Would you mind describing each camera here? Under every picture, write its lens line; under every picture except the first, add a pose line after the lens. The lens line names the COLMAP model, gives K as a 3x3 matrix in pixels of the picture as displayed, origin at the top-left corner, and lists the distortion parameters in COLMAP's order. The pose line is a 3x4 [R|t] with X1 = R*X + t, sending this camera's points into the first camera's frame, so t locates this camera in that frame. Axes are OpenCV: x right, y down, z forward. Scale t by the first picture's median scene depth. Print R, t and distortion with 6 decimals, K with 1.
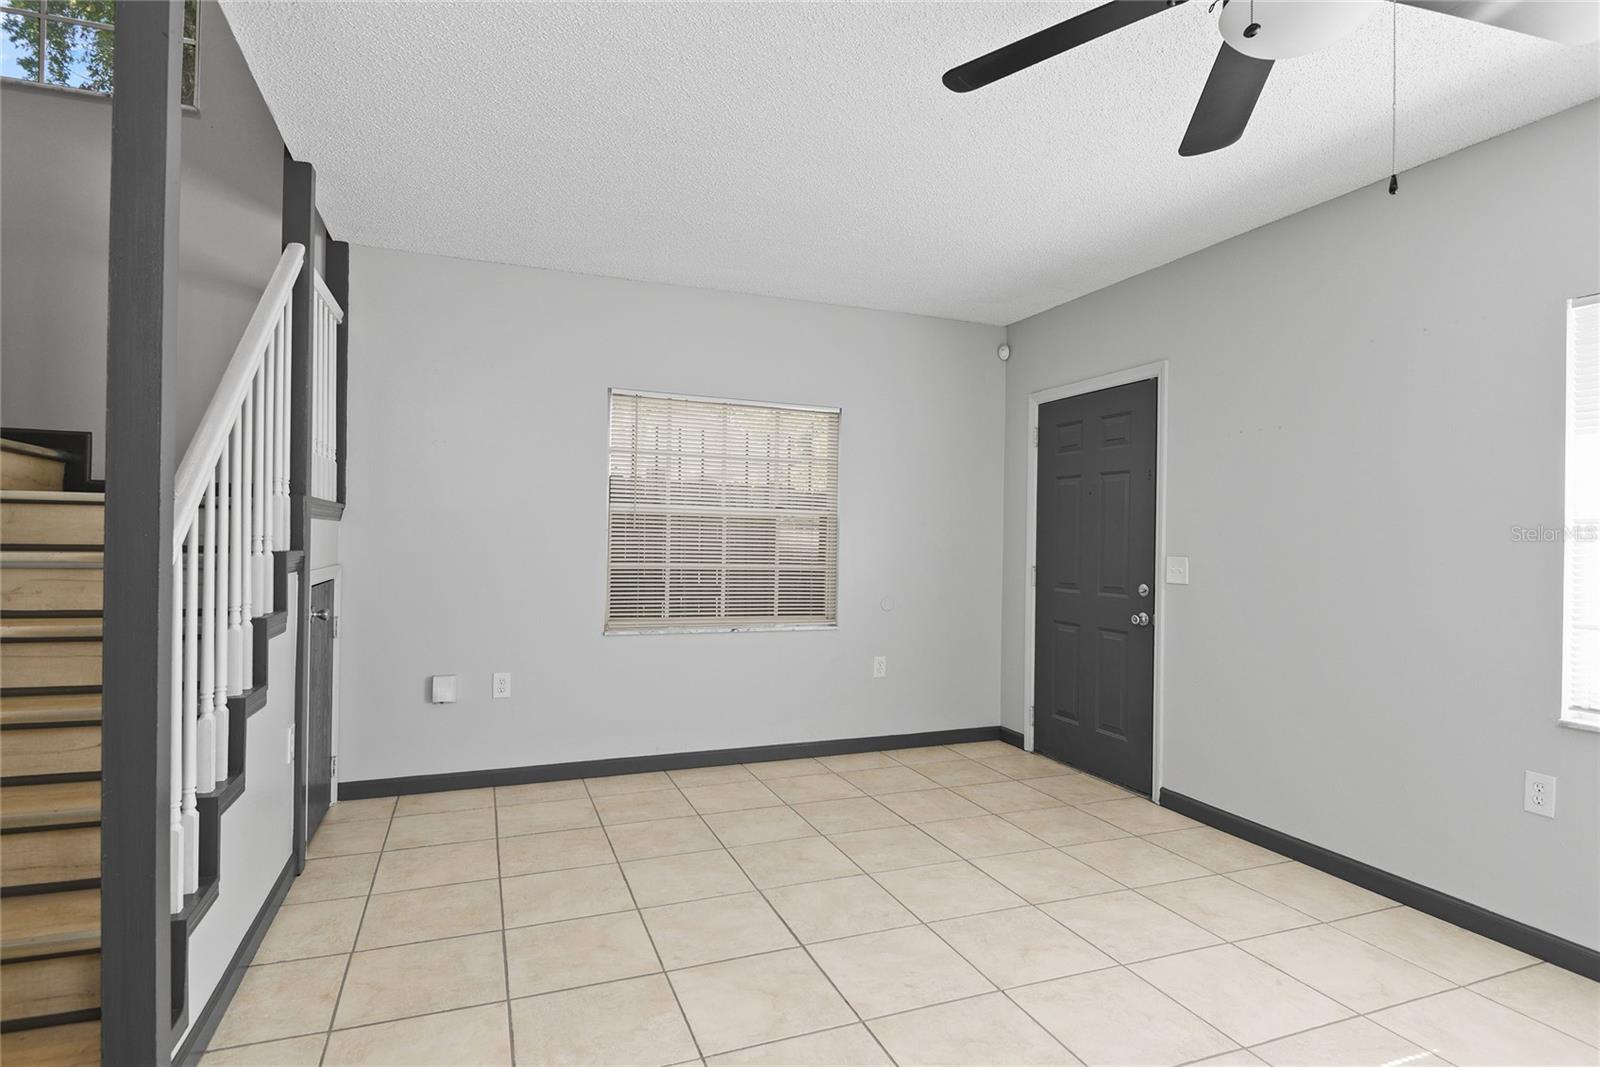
lens RADIAL K [[840.0, 0, 806.9], [0, 840.0, 534.4], [0, 0, 1]] dist [0.004099, -0.002783]
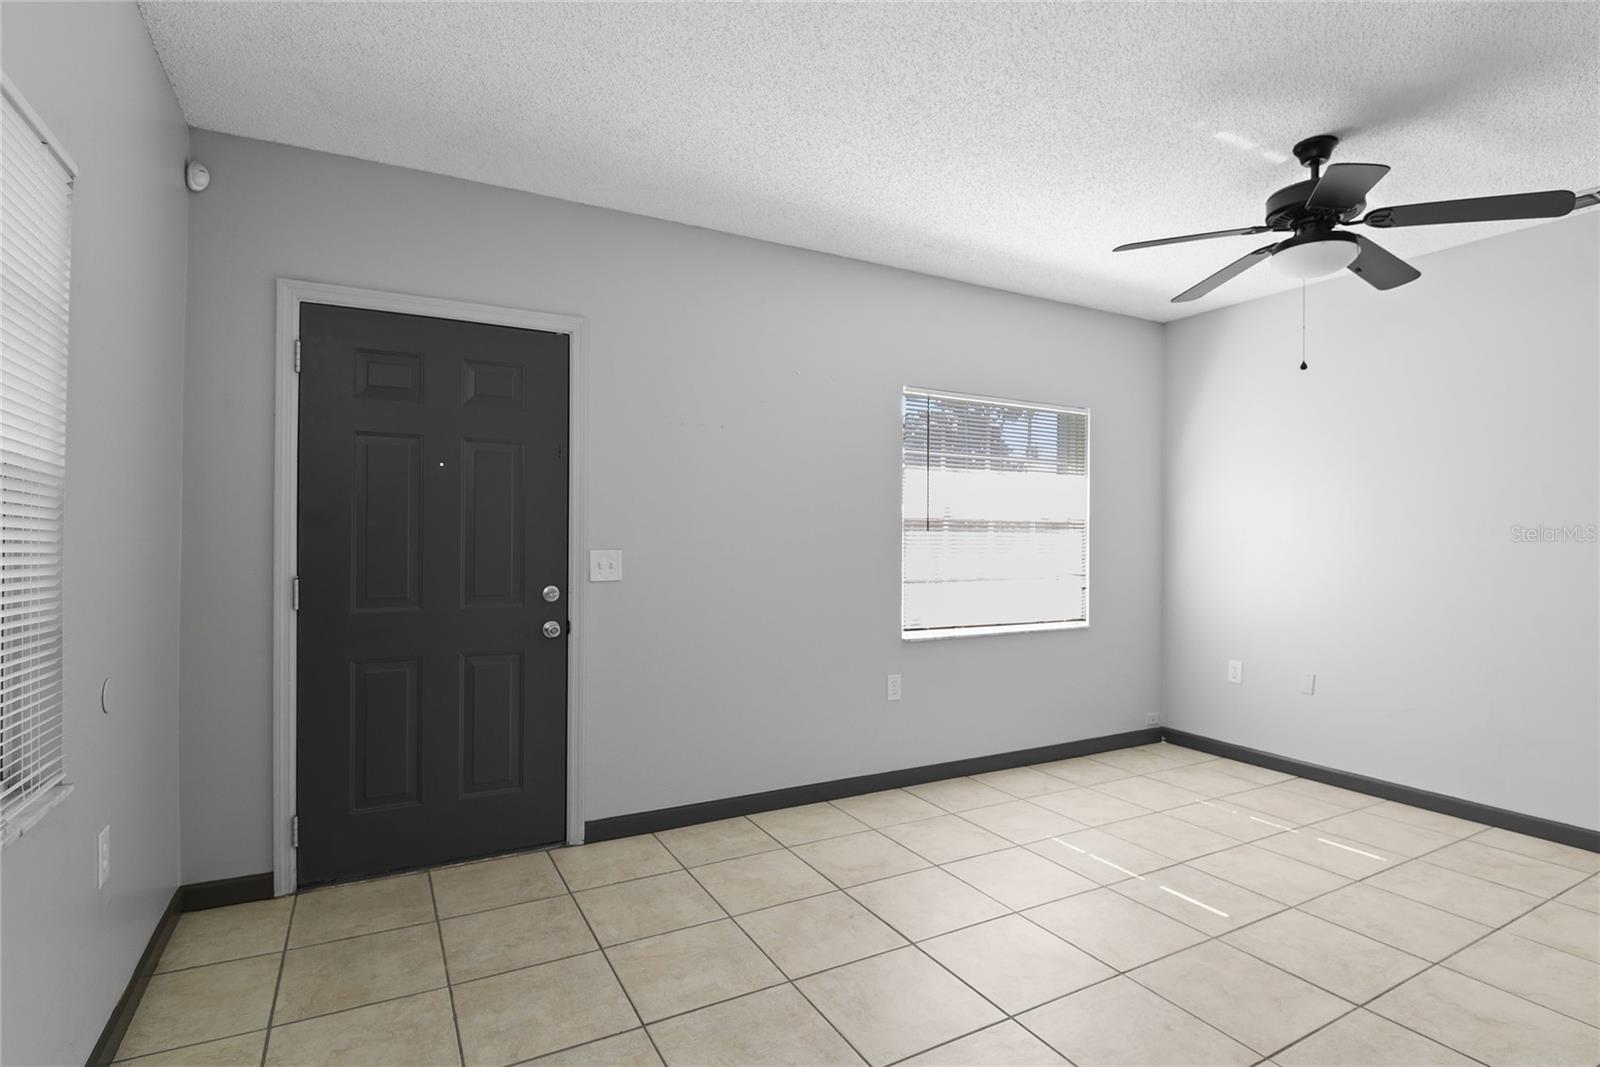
lens RADIAL K [[781.8, 0, 799.9], [0, 781.8, 530.5], [0, 0, 1]] dist [-0.004305, -0.000053]
pose [[-0.120004, -0.008266, 0.992739, -0.388666], [-0.009686, 0.999927, 0.007155, -0.001221], [-0.992726, -0.008757, -0.120075, 0.891306]]
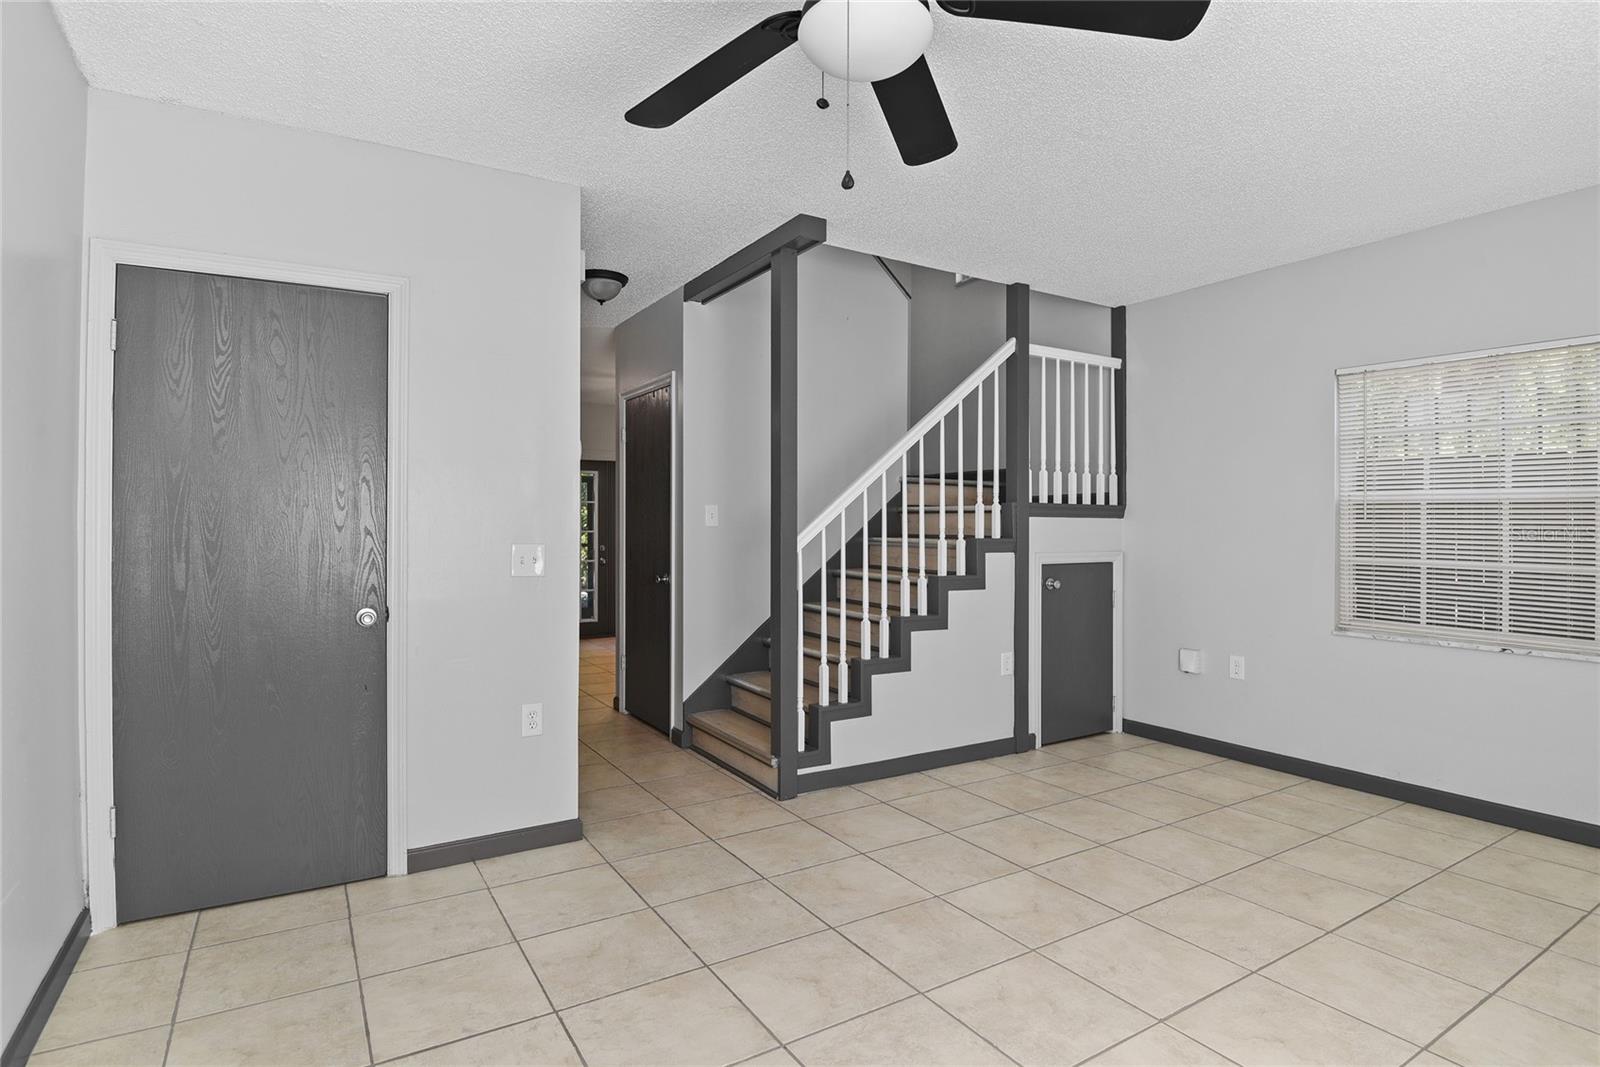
lens RADIAL K [[840.0, 0, 810.4], [0, 840.0, 531.8], [0, 0, 1]] dist [0.004099, -0.002783]
pose [[0.178420, -0.010357, -0.983900, 0.638058], [0.001480, 0.999946, -0.010258, 0.016406], [0.983953, 0.000374, 0.178425, 0.284119]]
